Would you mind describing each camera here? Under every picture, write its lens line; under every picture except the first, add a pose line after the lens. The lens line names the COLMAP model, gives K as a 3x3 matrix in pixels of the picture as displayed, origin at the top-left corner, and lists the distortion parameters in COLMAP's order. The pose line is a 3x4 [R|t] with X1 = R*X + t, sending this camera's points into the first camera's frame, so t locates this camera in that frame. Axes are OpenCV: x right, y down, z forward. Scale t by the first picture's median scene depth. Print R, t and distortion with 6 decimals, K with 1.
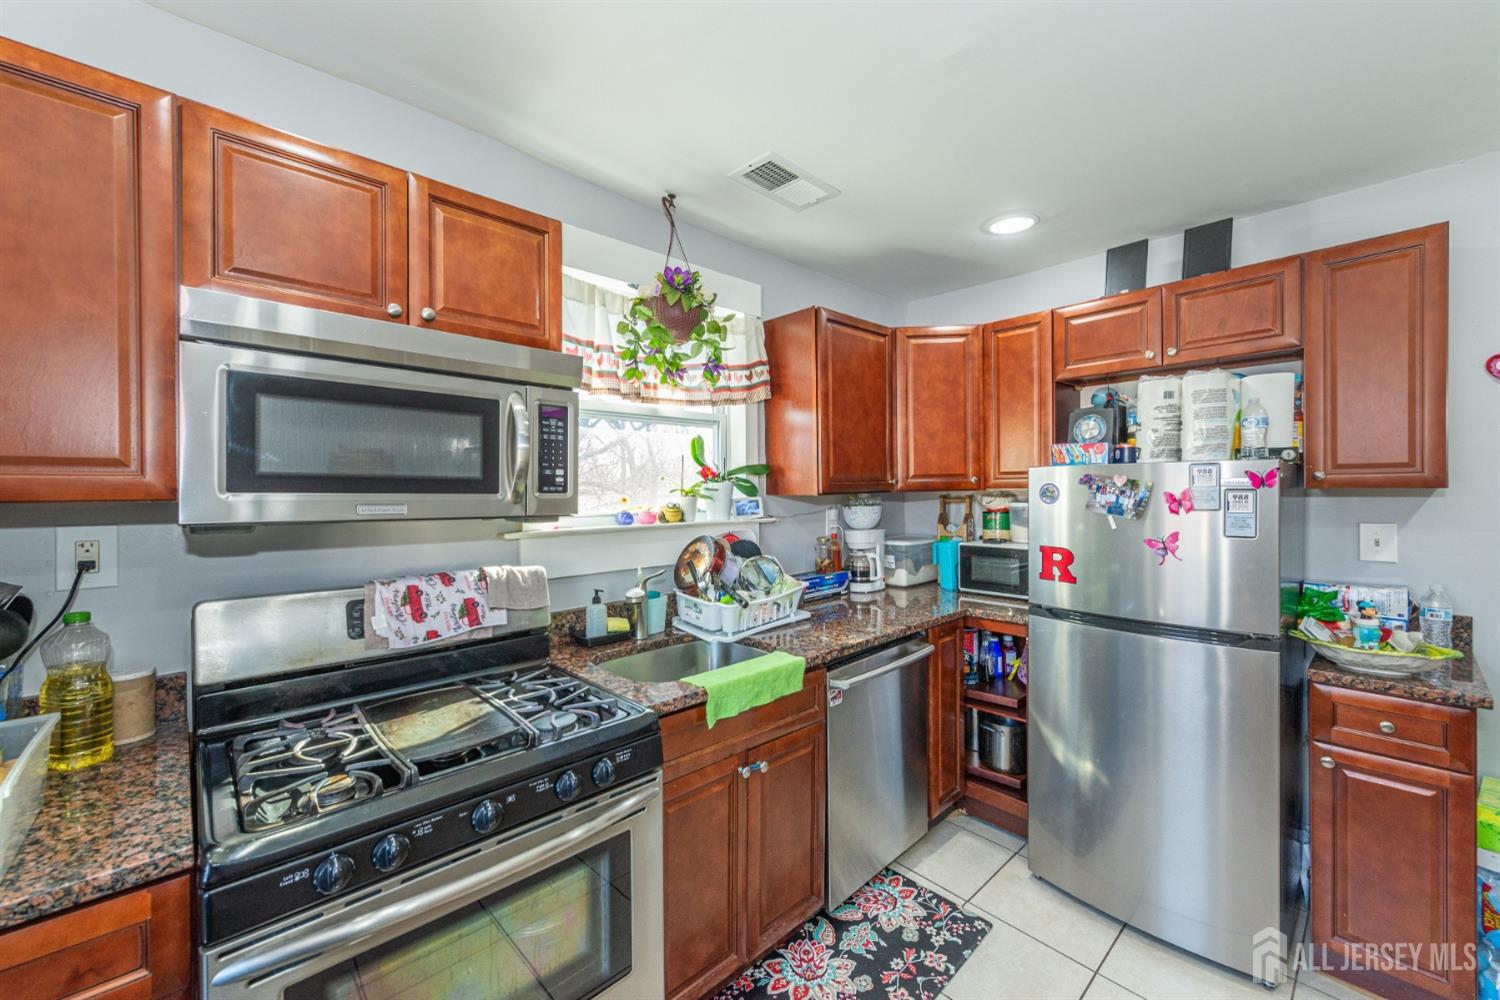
lens RADIAL K [[598.2, 0, 747.7], [0, 598.2, 486.7], [0, 0, 1]] dist [-0.000947, -0.000214]
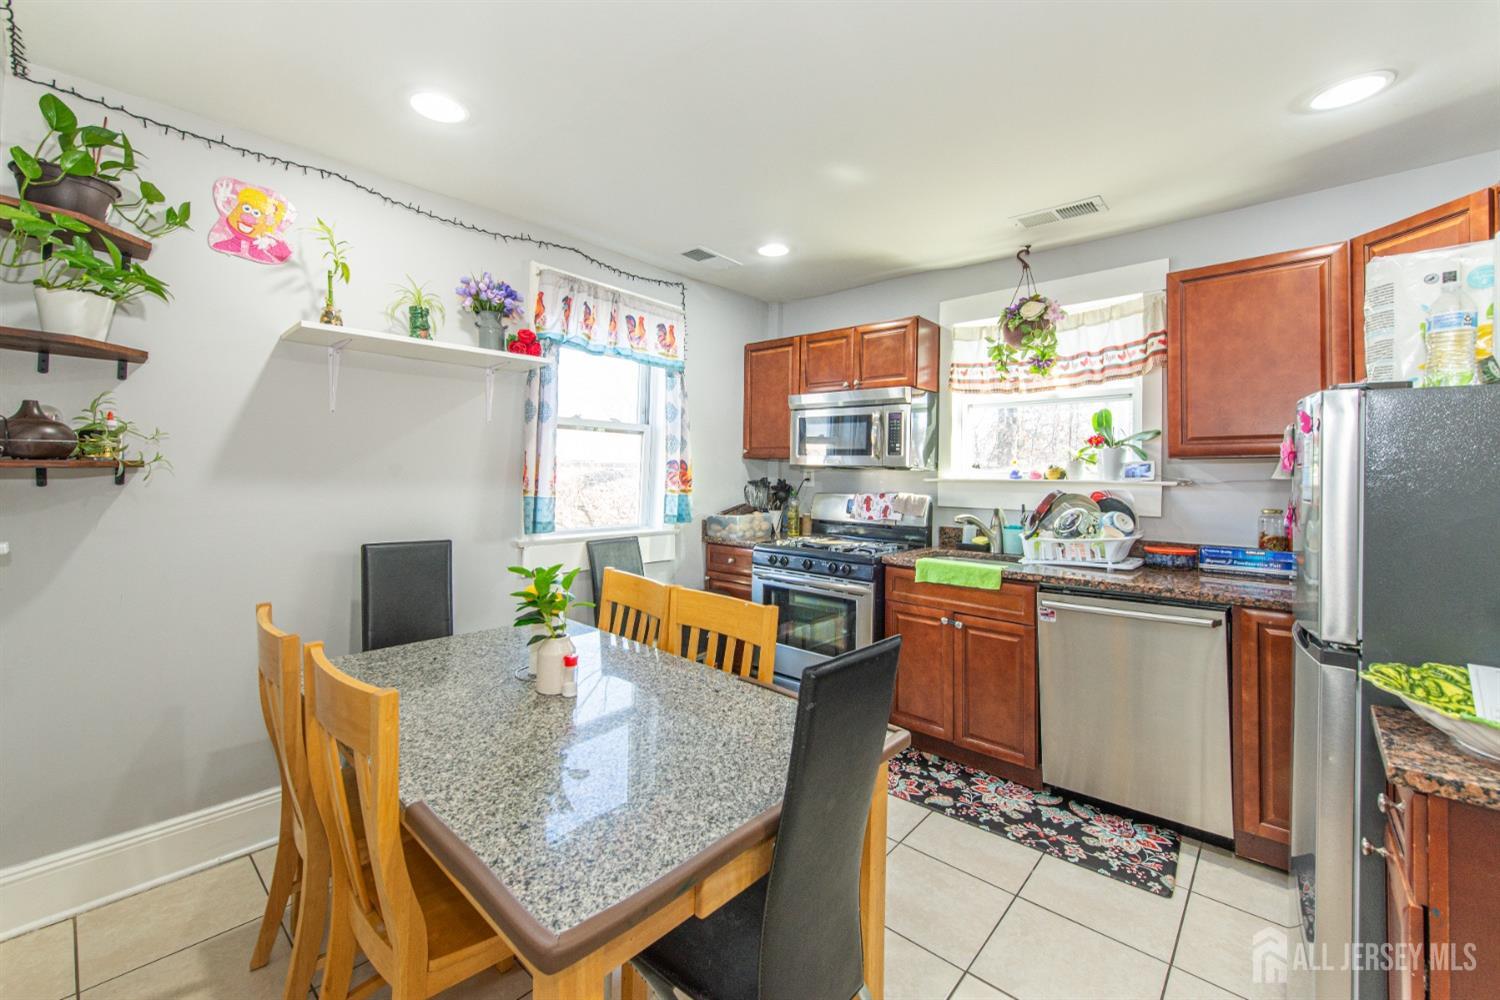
lens RADIAL K [[606.2, 0, 707.7], [0, 606.2, 470.0], [0, 0, 1]] dist [-0.000293, -0.000112]
pose [[0.052151, 0.005245, -0.998625, 1.371197], [-0.011191, 0.999926, 0.004667, 0.048077], [0.998576, 0.010932, 0.052206, 0.204157]]
